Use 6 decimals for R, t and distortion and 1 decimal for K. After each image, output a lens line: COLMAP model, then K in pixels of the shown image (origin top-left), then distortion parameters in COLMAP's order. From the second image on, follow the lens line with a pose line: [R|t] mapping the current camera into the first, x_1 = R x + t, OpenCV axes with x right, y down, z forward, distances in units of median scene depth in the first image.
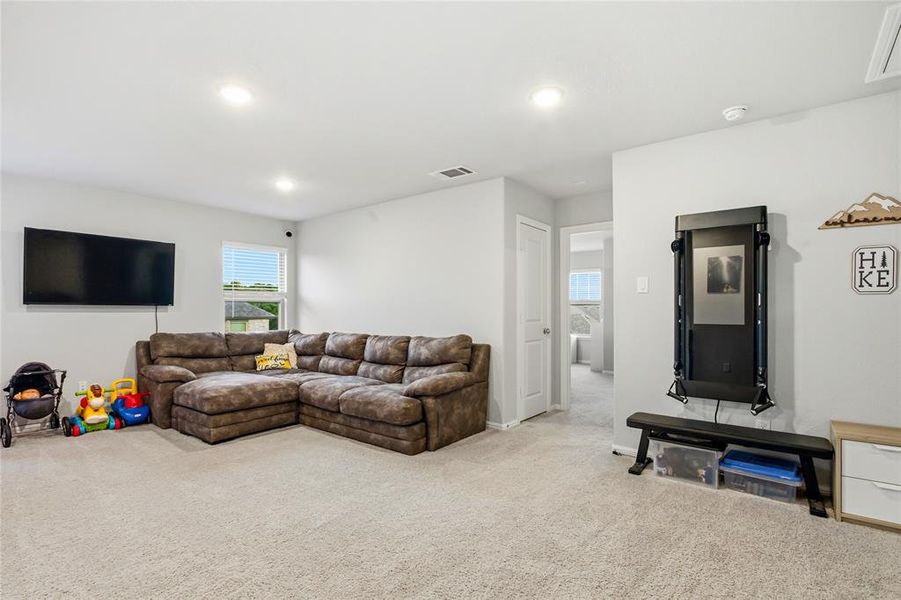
lens RADIAL K [[429.3, 0, 454.0], [0, 429.3, 306.6], [0, 0, 1]] dist [-0.005182, 0.000132]
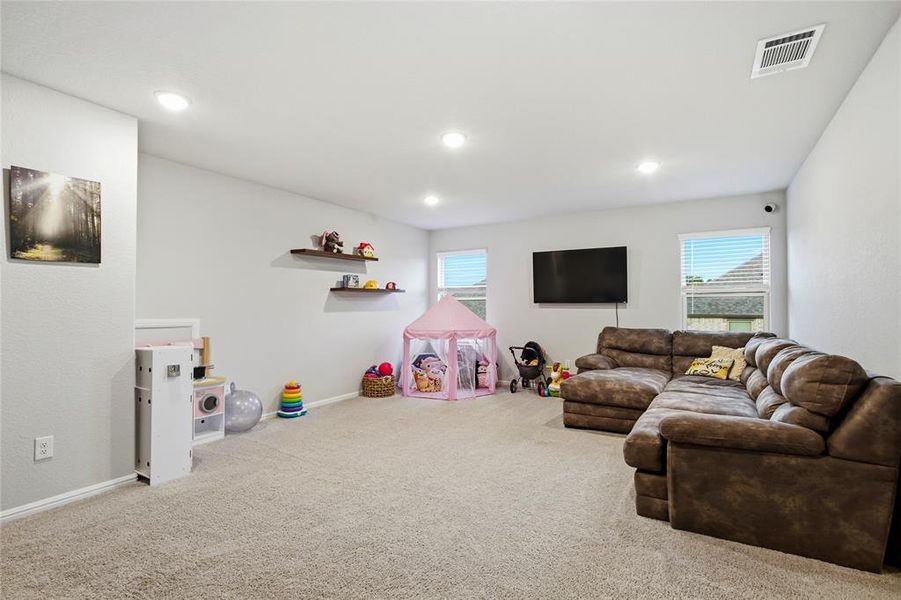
lens RADIAL K [[429.3, 0, 454.1], [0, 429.3, 299.2], [0, 0, 1]] dist [-0.005182, 0.000132]
pose [[0.142843, -0.017047, -0.989599, 0.402912], [0.007715, 0.999840, -0.016110, 0.003634], [0.989715, -0.005333, 0.142951, 0.438482]]
